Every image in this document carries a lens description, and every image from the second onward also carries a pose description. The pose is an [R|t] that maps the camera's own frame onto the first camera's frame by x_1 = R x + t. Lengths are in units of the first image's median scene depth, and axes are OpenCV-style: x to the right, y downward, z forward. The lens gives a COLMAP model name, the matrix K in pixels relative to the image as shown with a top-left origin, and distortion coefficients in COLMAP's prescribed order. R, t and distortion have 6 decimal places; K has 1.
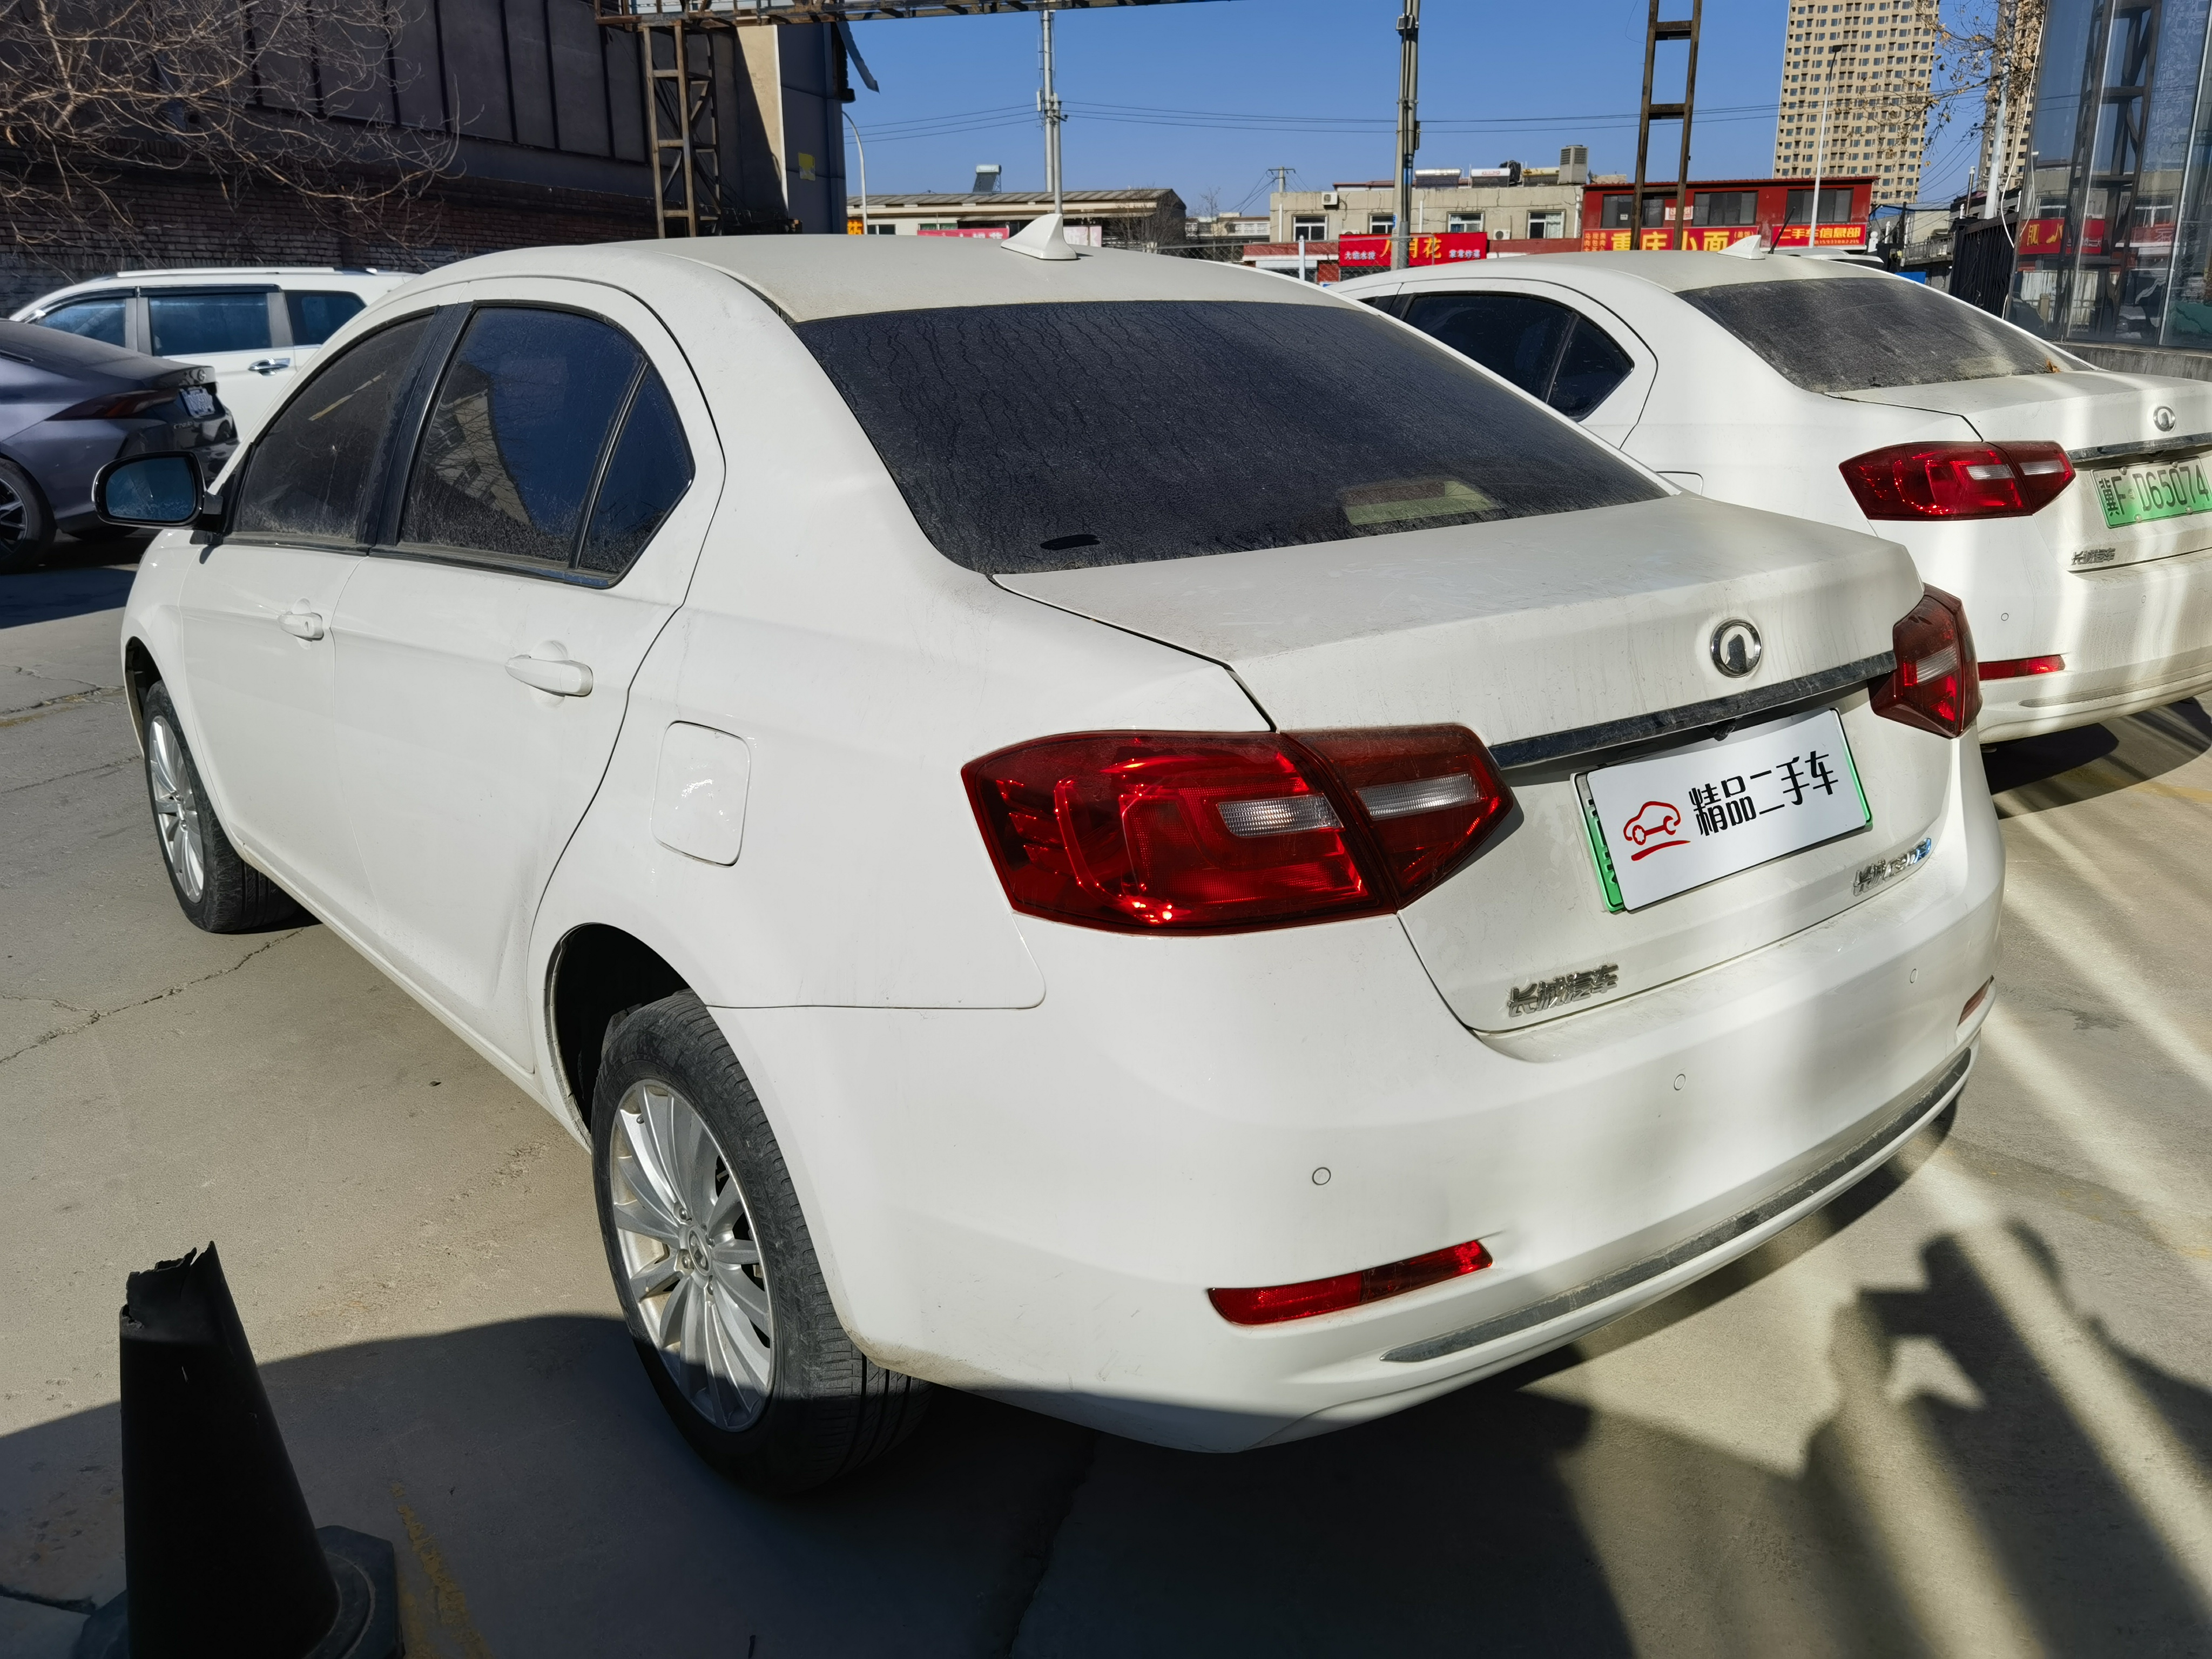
lens RADIAL K [[1776.4, 0, 1106.0], [0, 1776.4, 829.5], [0, 0, 1]] dist [0.083473, -0.128560]
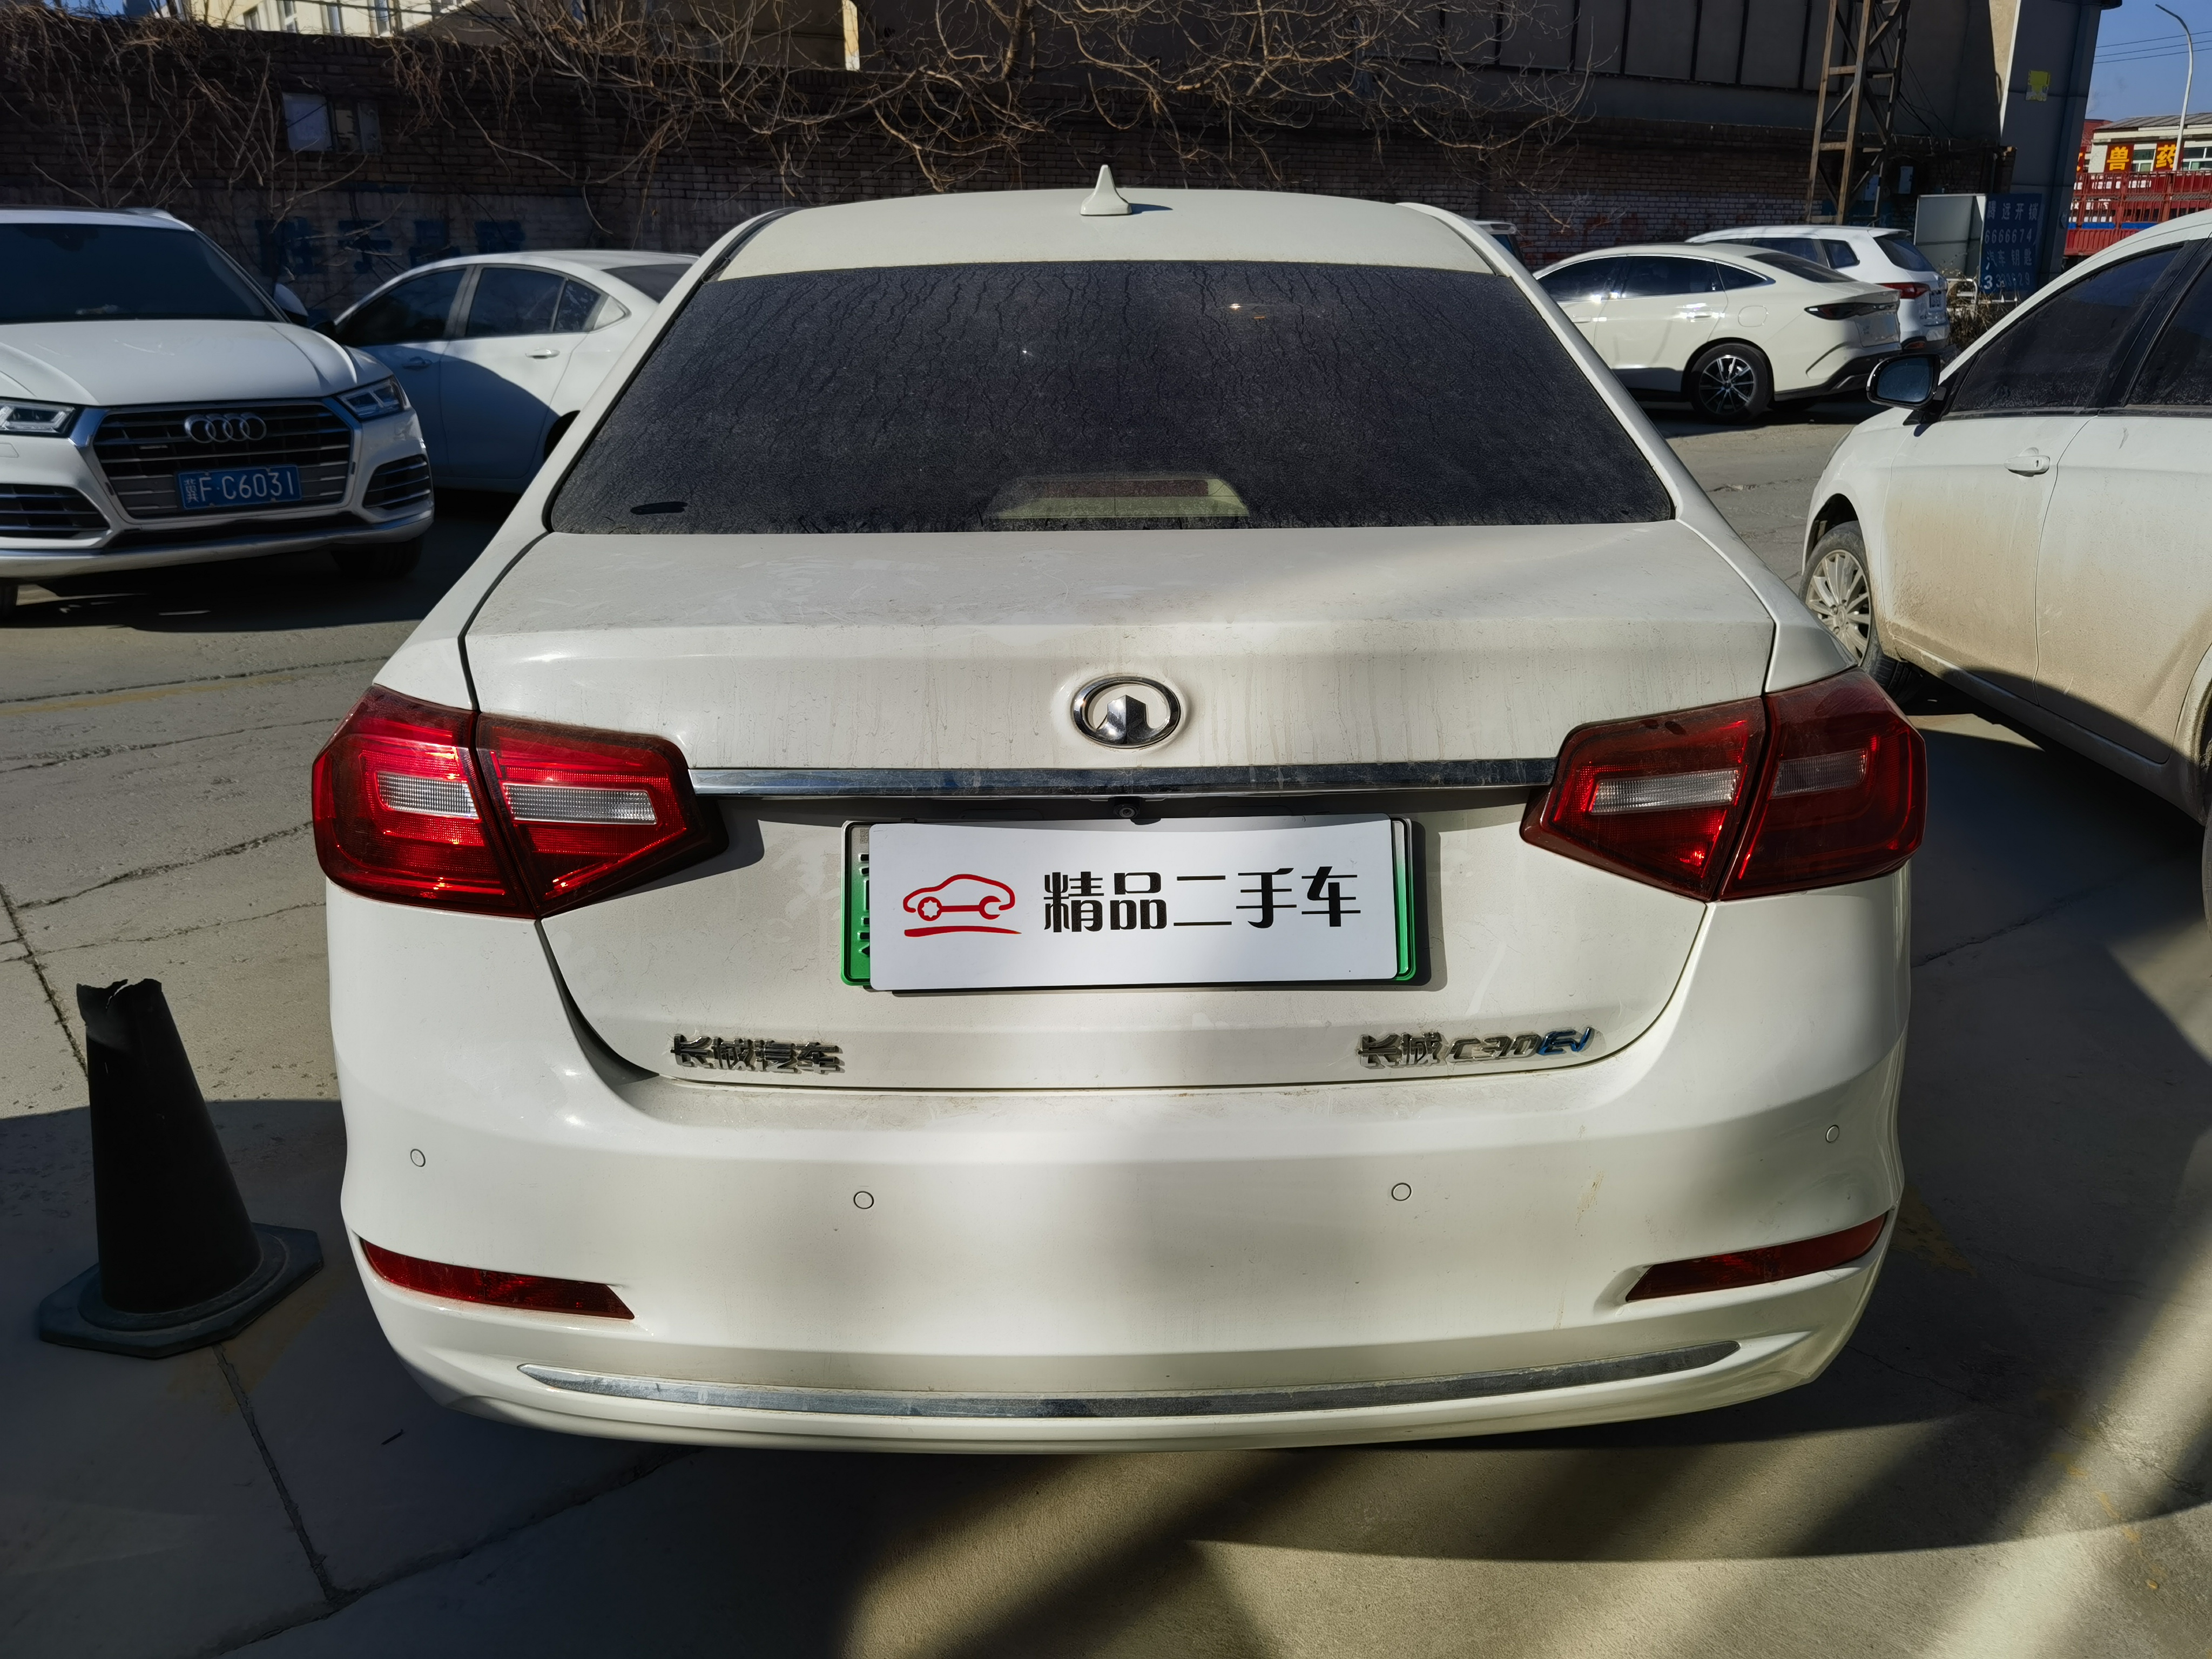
lens RADIAL K [[1776.4, 0, 1106.0], [0, 1776.4, 829.5], [0, 0, 1]] dist [0.083473, -0.128560]
pose [[0.777458, 0.189793, -0.599615, 0.798276], [-0.171301, 0.981238, 0.088479, -0.113662], [0.605158, 0.033926, 0.795382, 0.351667]]
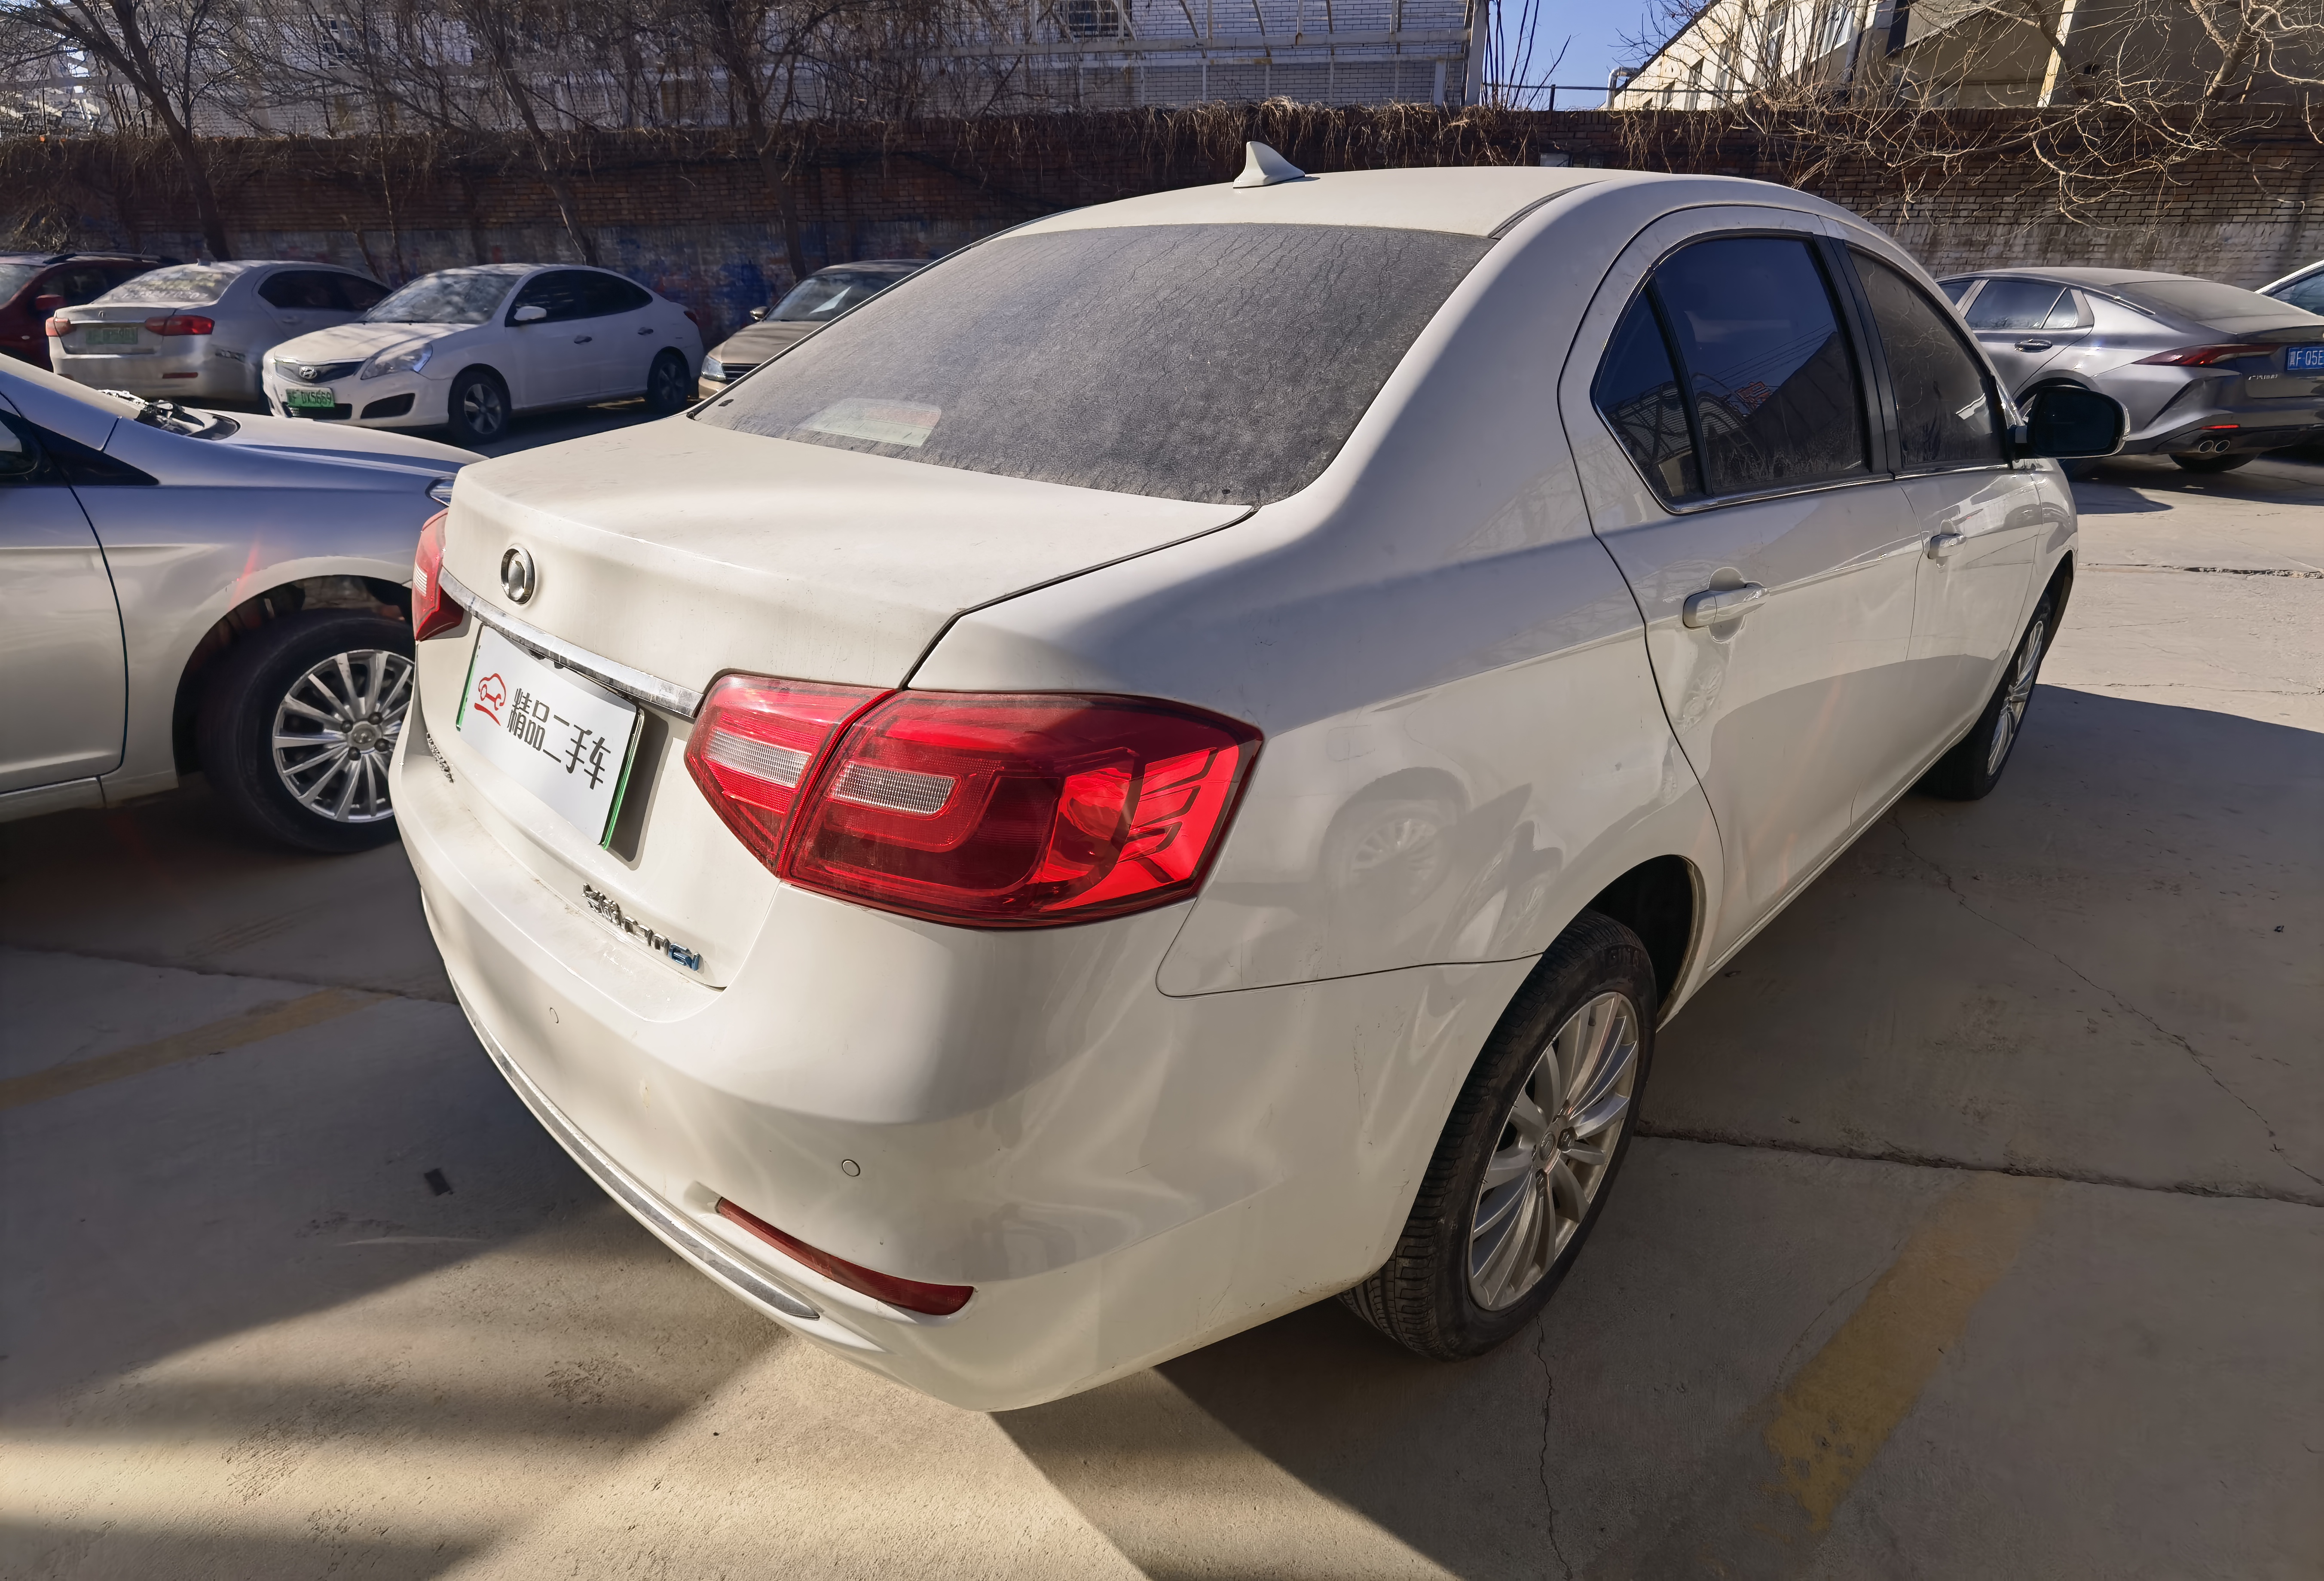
lens RADIAL K [[1206.5, 0, 1162.0], [0, 1206.5, 790.5], [0, 0, 1]] dist [-0.003799, 0.000544]
pose [[0.085709, 0.392227, -0.915867, 1.011657], [-0.281886, 0.891237, 0.355300, -0.322958], [0.955612, 0.227717, 0.186950, 1.199919]]
